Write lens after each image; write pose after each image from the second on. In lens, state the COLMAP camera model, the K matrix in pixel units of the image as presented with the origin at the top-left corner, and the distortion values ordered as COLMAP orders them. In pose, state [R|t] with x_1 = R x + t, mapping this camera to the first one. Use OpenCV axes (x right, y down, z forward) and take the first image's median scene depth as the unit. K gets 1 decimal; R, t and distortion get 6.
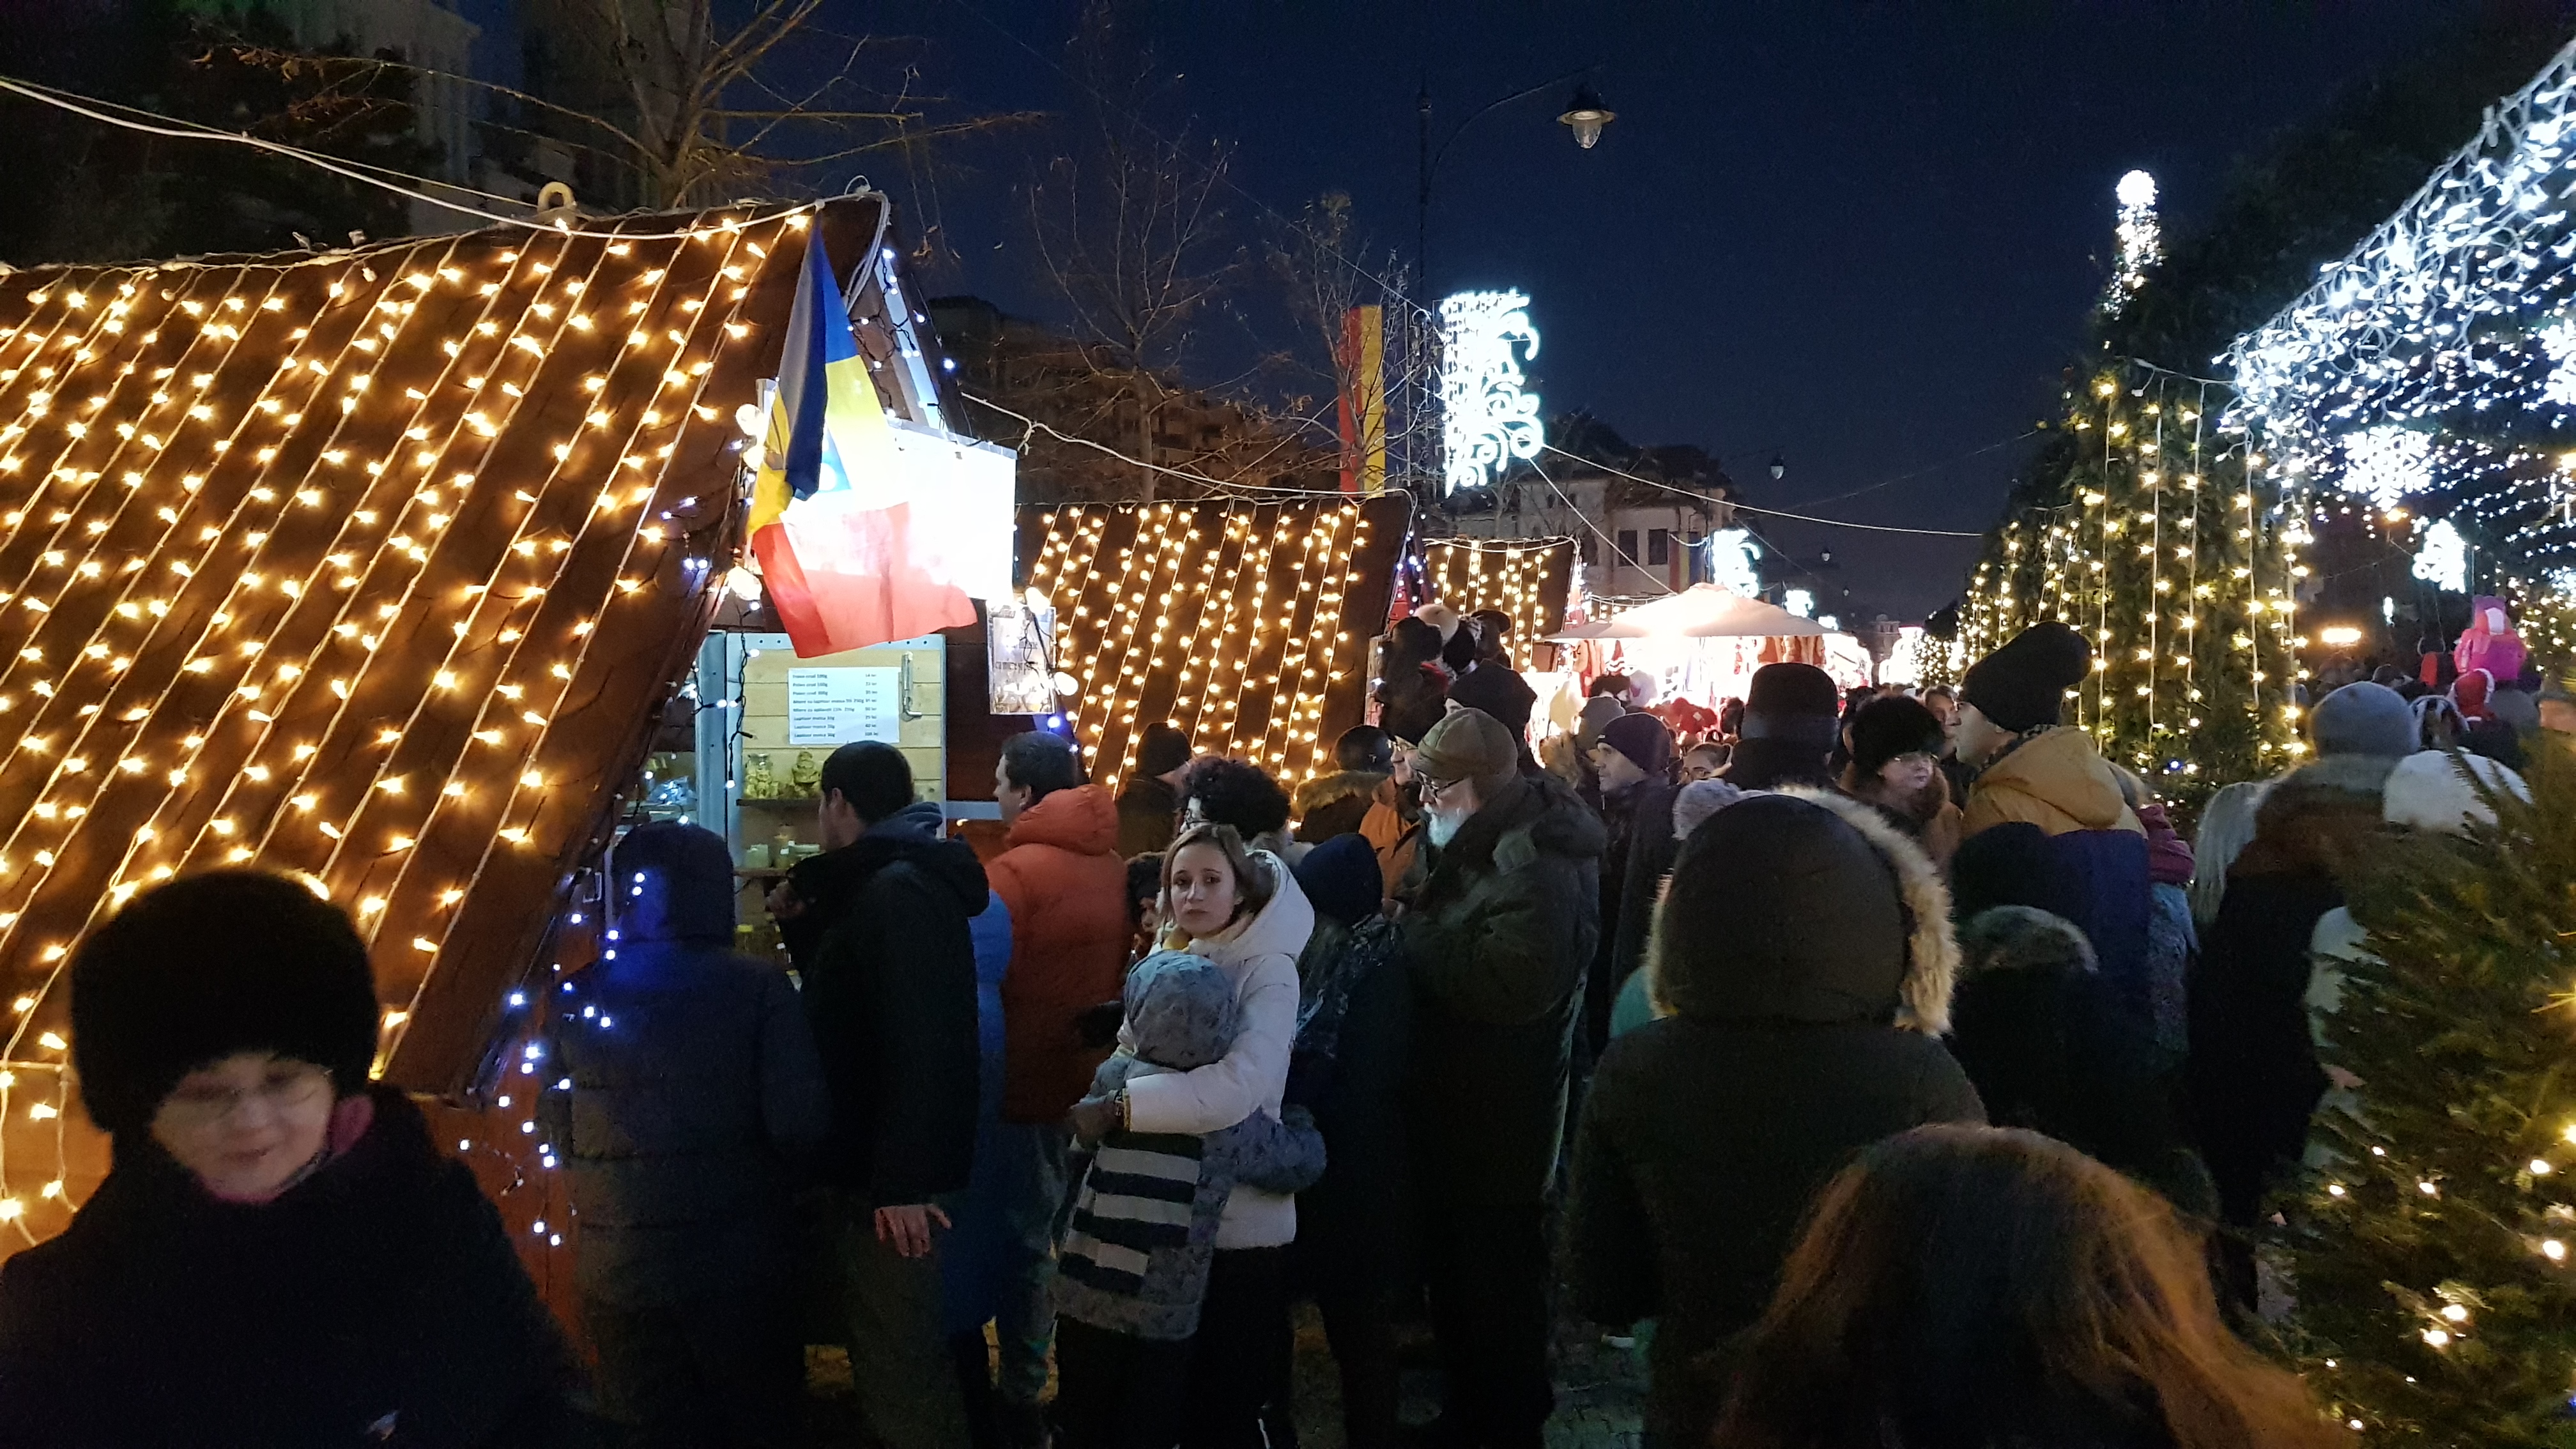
lens RADIAL K [[1979.2, 0, 1297.5], [0, 1979.2, 715.4], [0, 0, 1]] dist [0.057296, -0.081234]
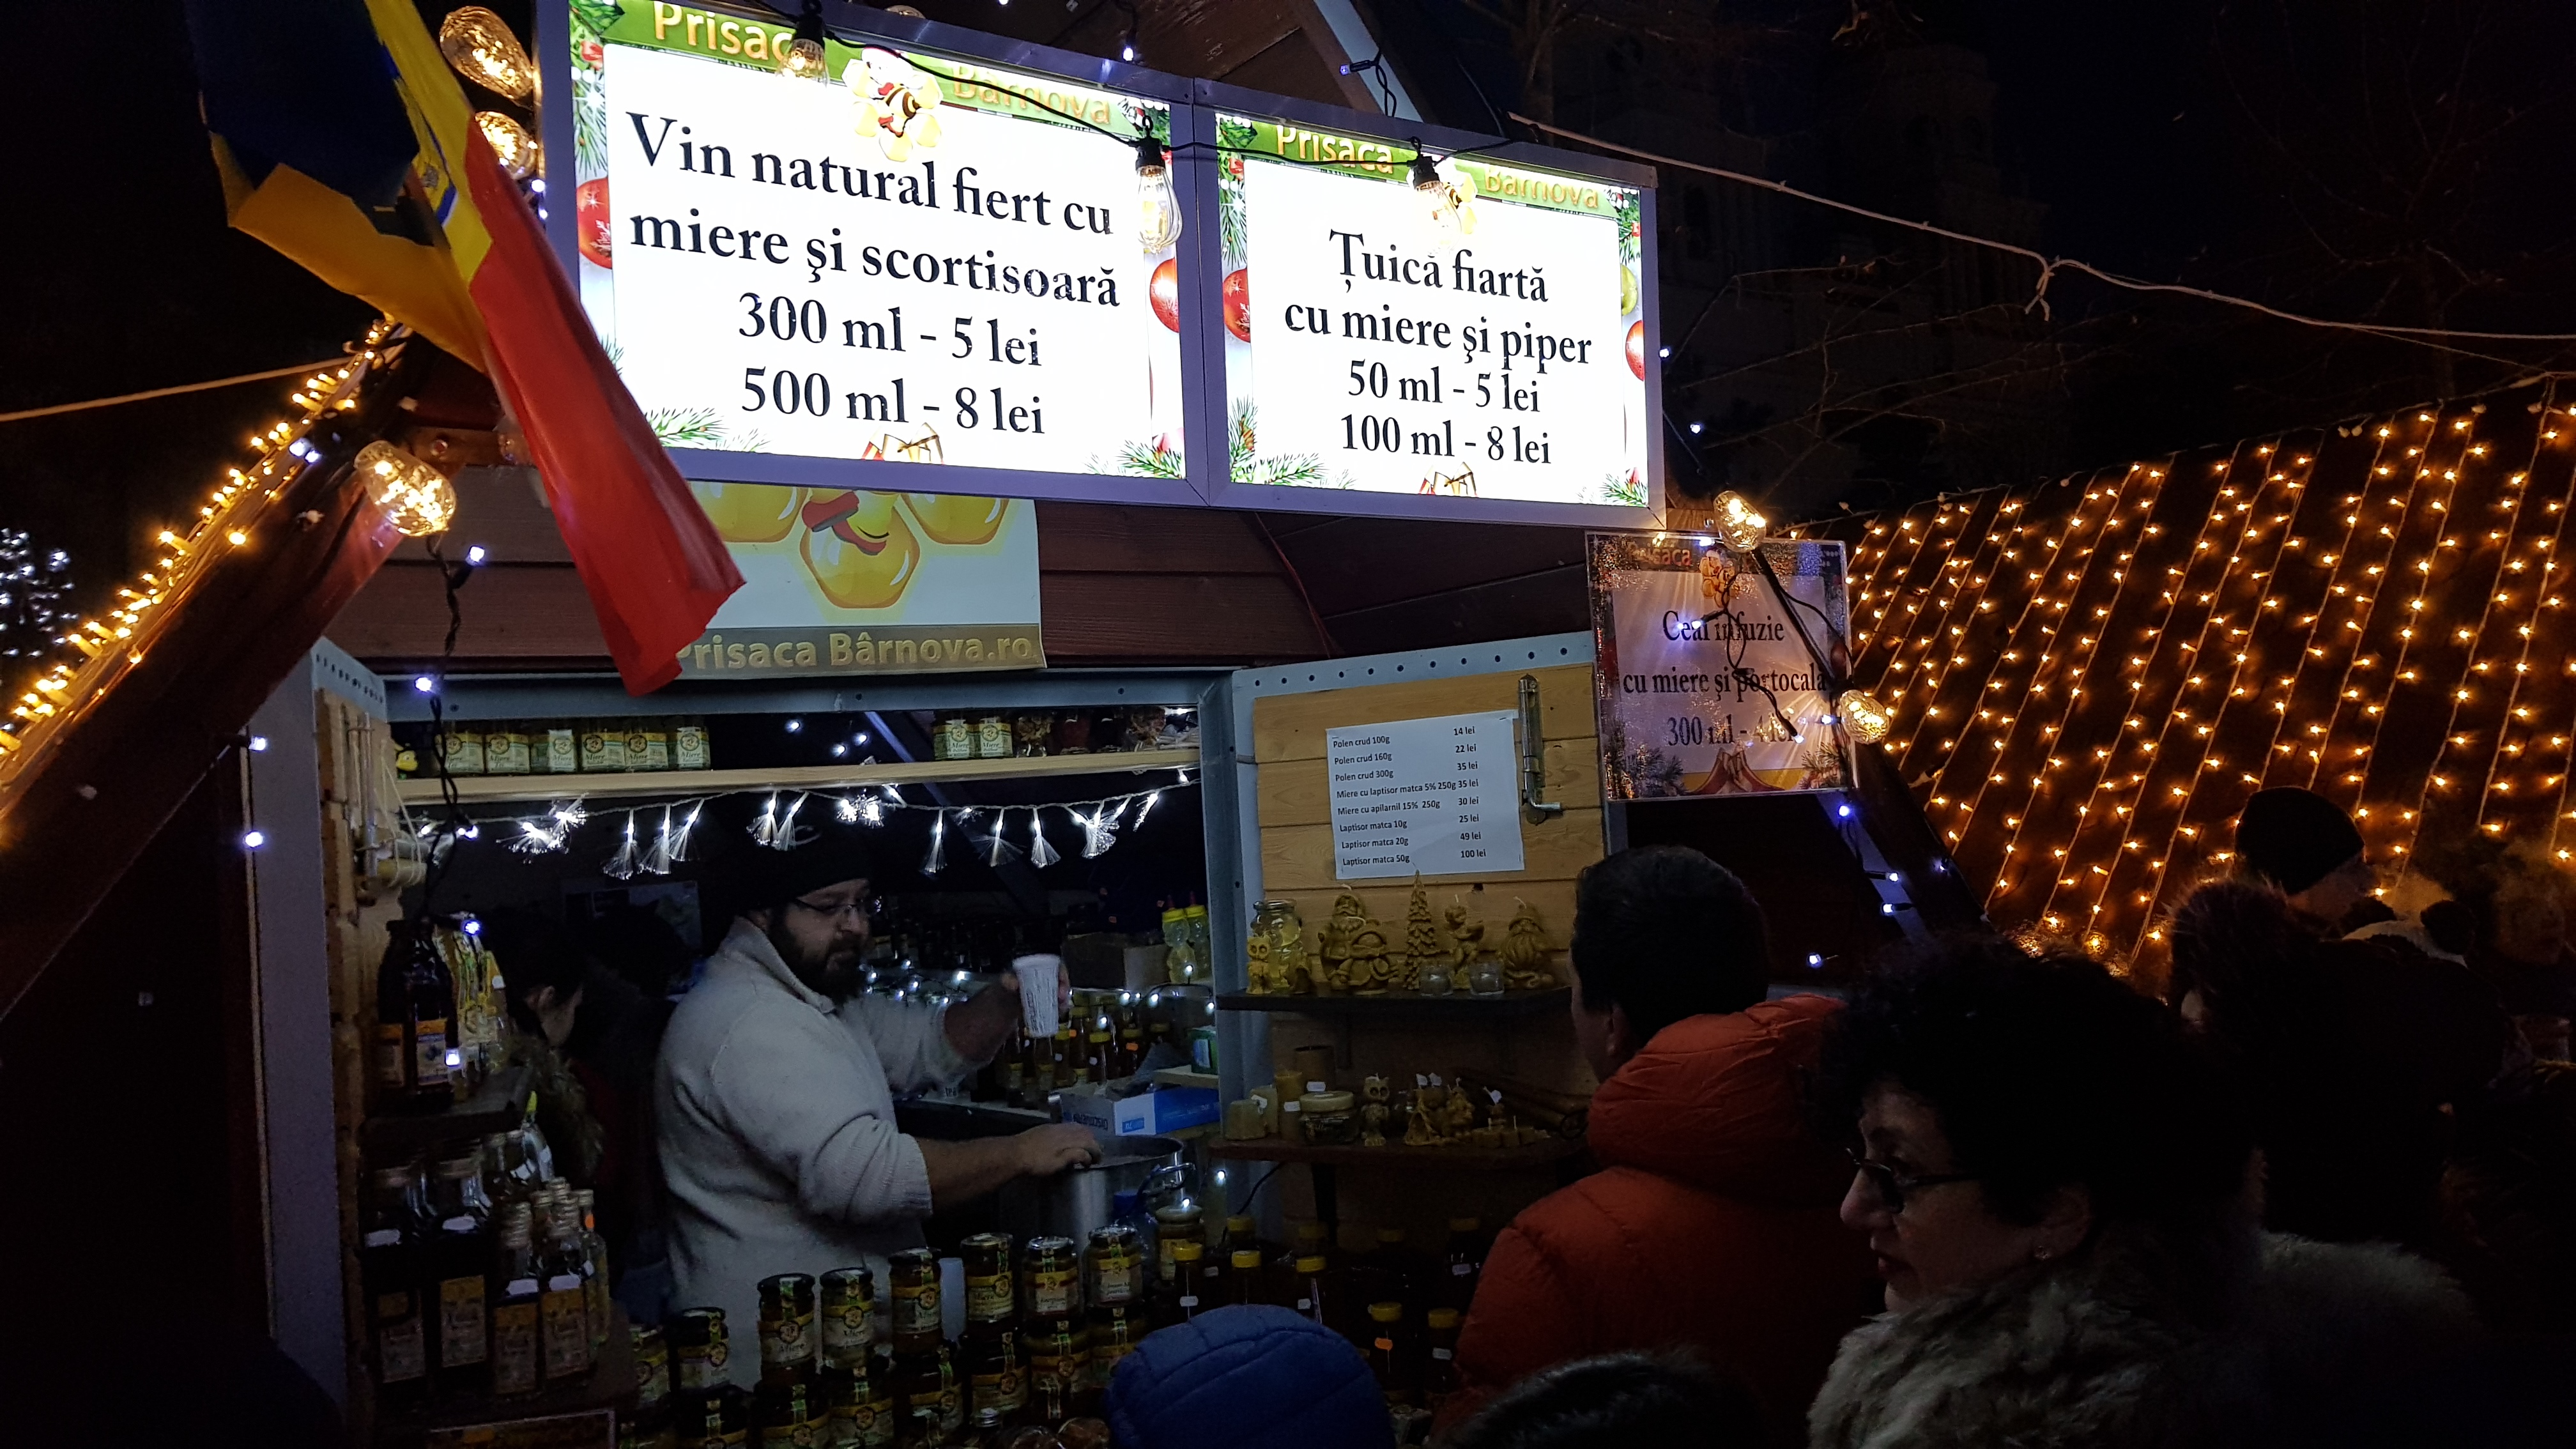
lens RADIAL K [[1979.2, 0, 1297.5], [0, 1979.2, 715.4], [0, 0, 1]] dist [0.057296, -0.081234]
pose [[0.795115, -0.074617, -0.601851, 0.019460], [0.051416, 0.997123, -0.055696, 0.000222], [0.604275, 0.013340, 0.796664, 0.341393]]
